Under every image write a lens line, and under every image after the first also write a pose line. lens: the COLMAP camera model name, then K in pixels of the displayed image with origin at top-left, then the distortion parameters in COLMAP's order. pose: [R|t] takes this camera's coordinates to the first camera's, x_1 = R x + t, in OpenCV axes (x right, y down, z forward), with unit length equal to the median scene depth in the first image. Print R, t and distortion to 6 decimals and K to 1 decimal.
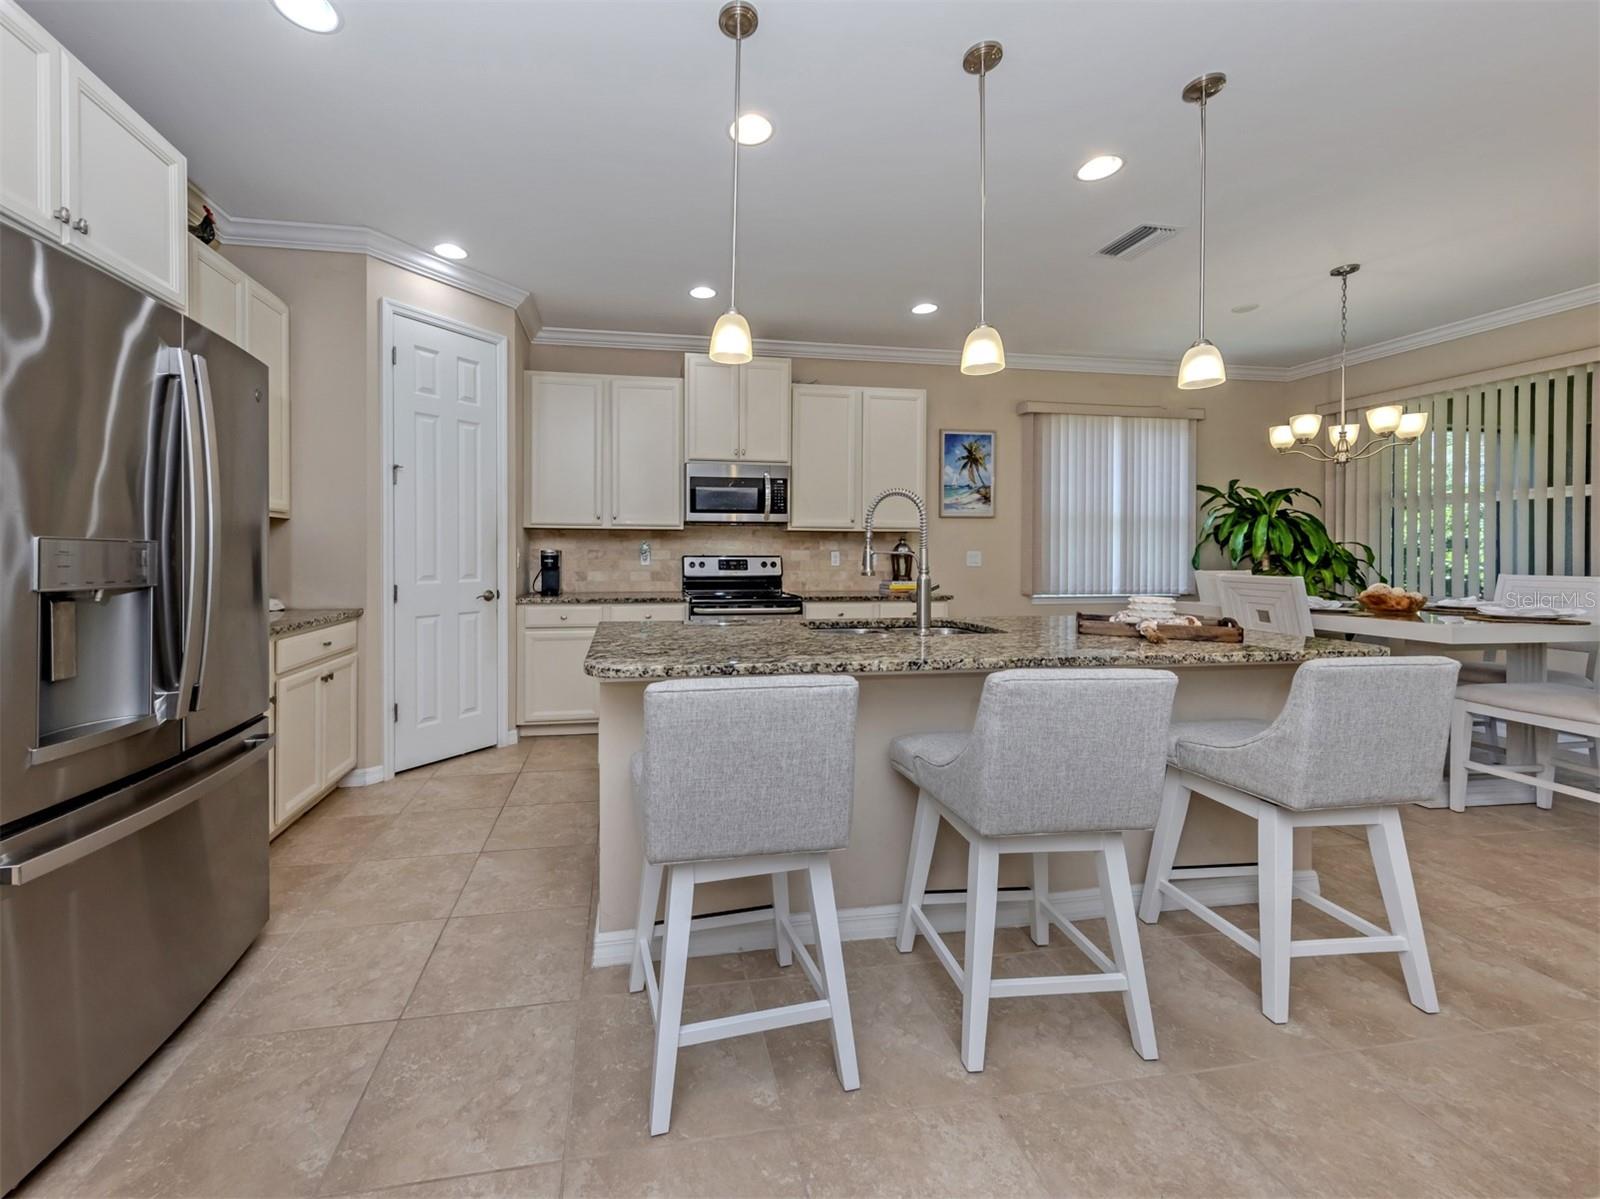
lens RADIAL K [[624.1, 0, 732.3], [0, 624.1, 557.1], [0, 0, 1]] dist [0.004468, 0.000209]
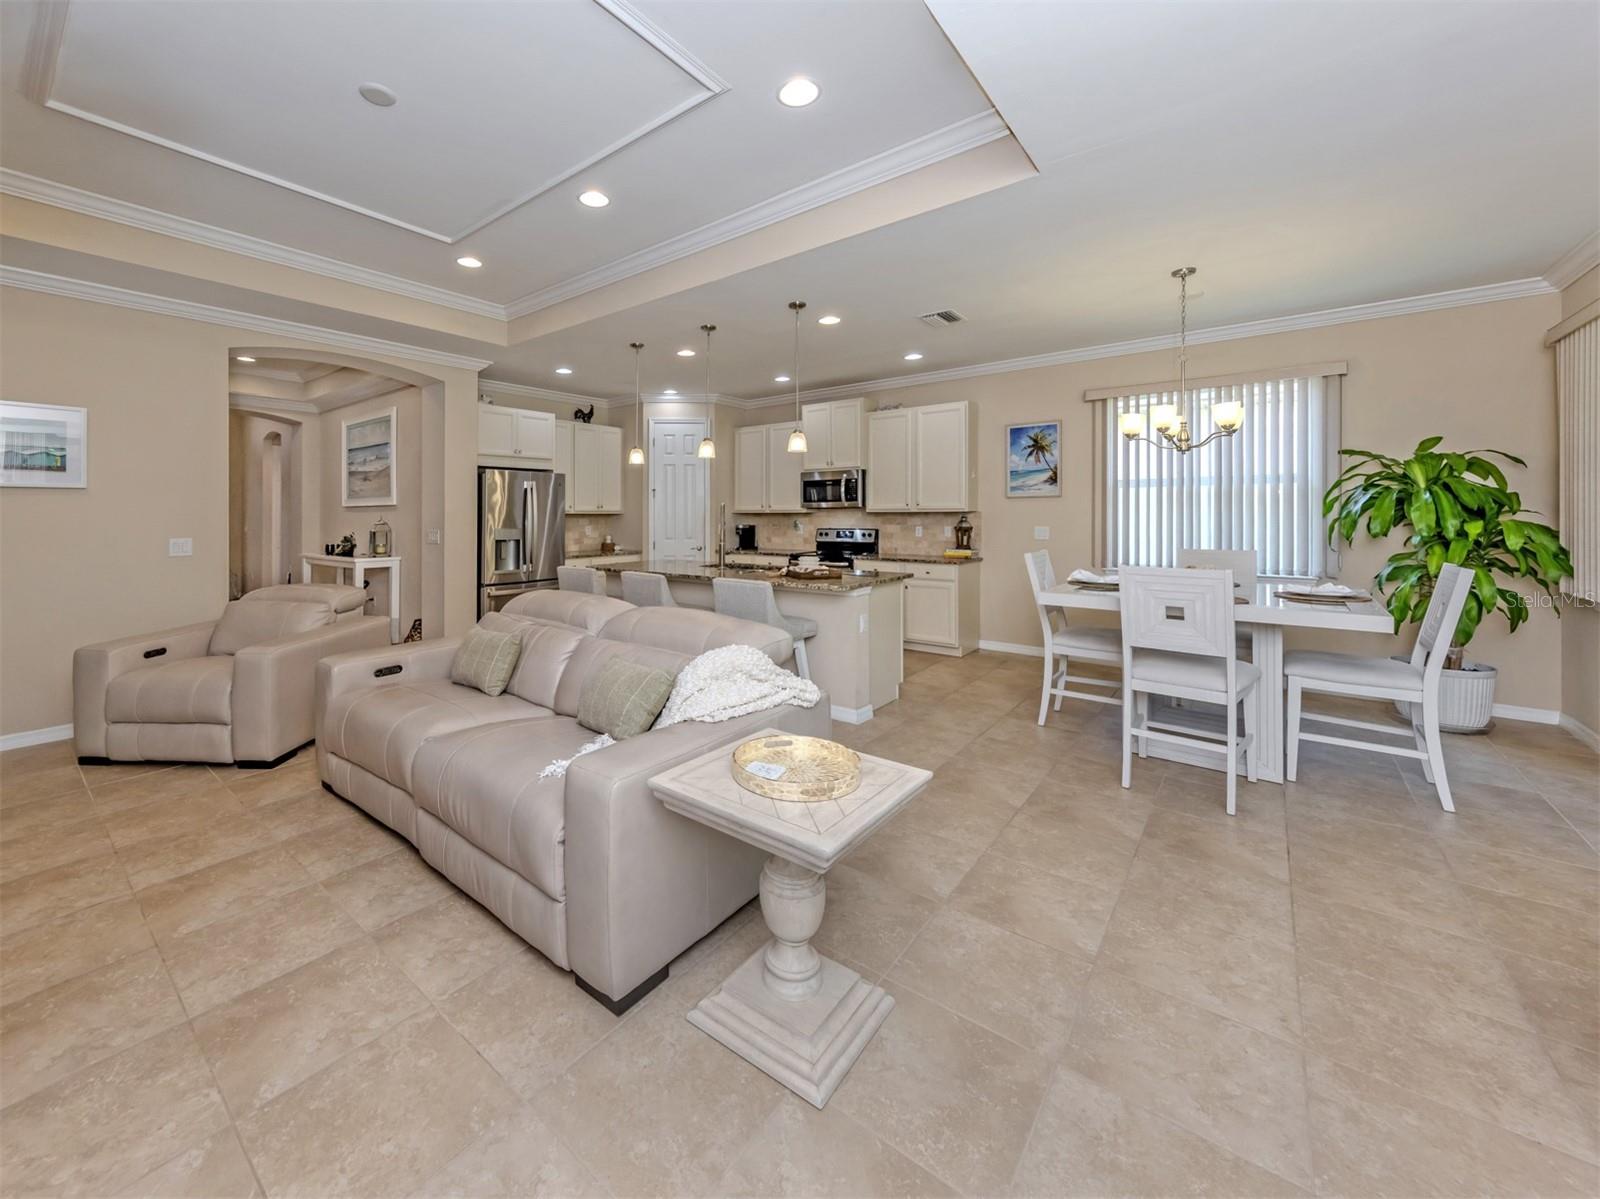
lens RADIAL K [[636.9, 0, 707.3], [0, 636.9, 521.8], [0, 0, 1]] dist [0.010997, -0.001969]
pose [[0.642451, 0.002766, -0.766322, 0.975424], [0.002585, 0.999980, 0.005776, -0.028825], [0.766323, -0.005691, 0.642431, -0.249880]]
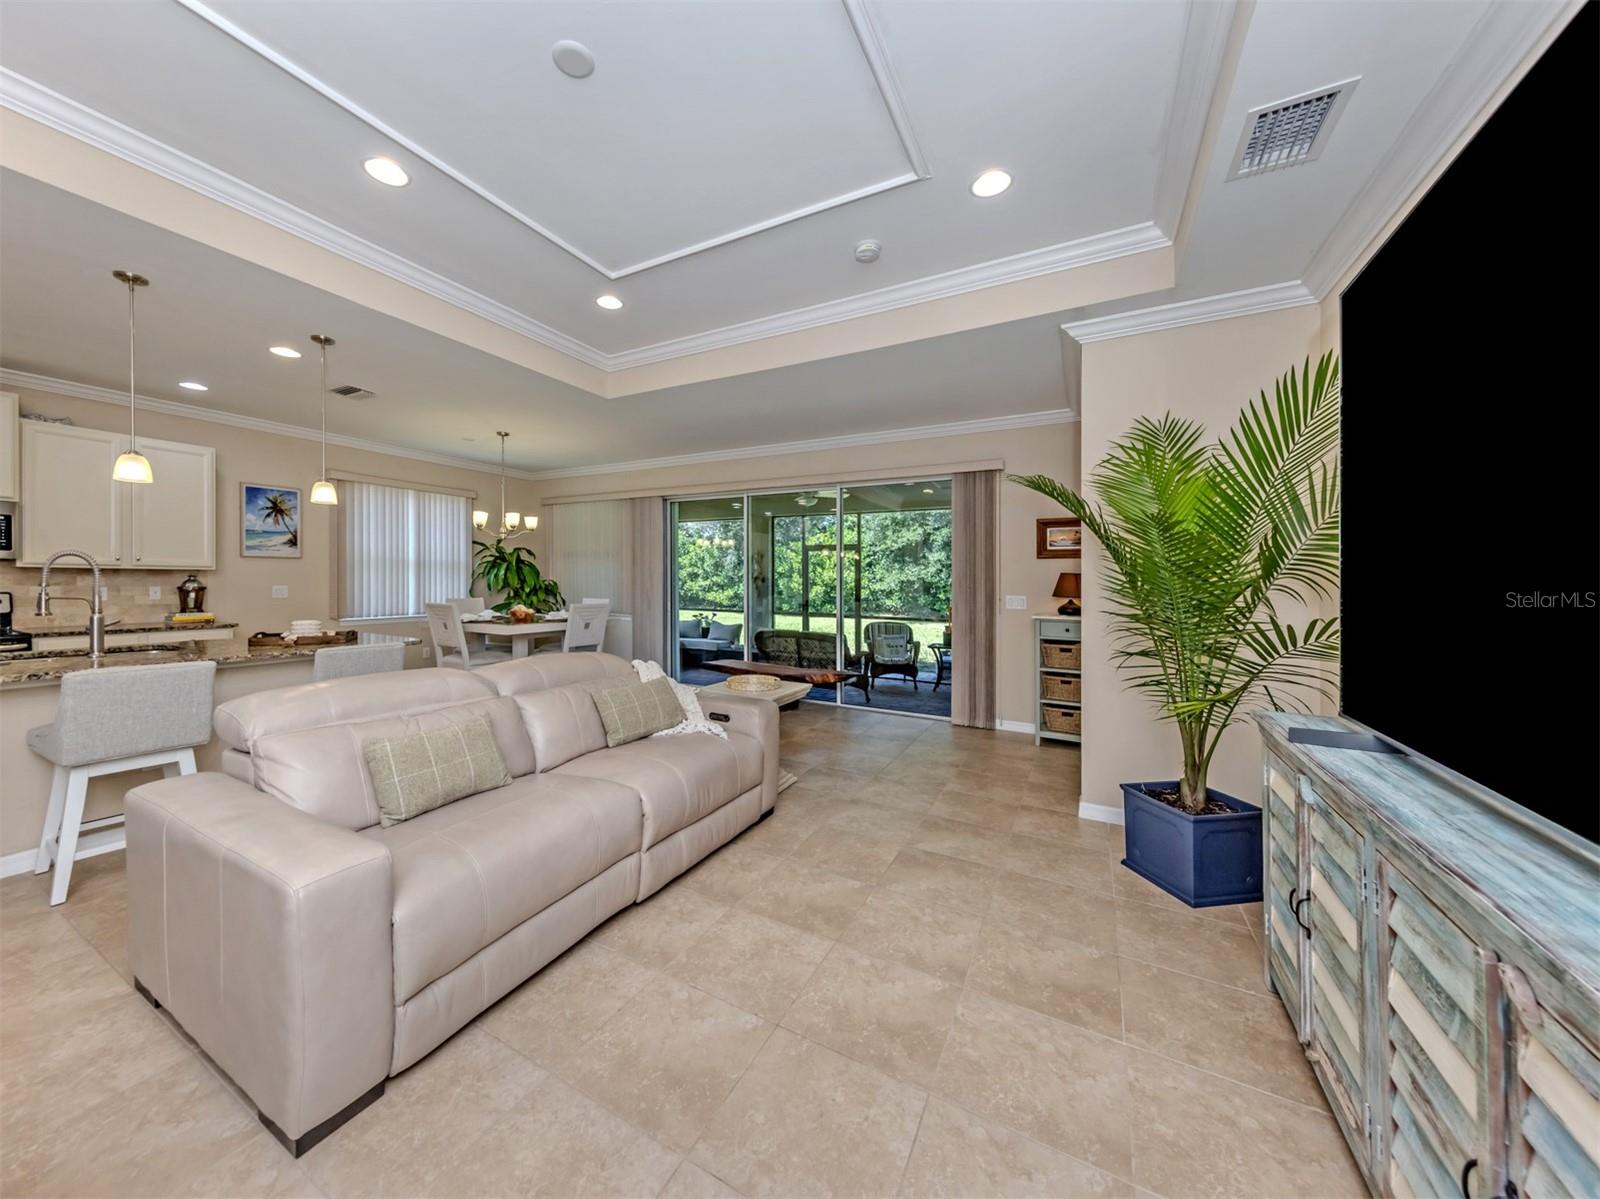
lens RADIAL K [[568.5, 0, 767.4], [0, 568.5, 588.8], [0, 0, 1]] dist [0.000478, -0.000067]
pose [[0.619617, -0.008852, 0.784854, 0.114514], [-0.005875, 0.999856, 0.015914, -0.028517], [-0.784882, -0.014472, 0.619476, -0.475586]]
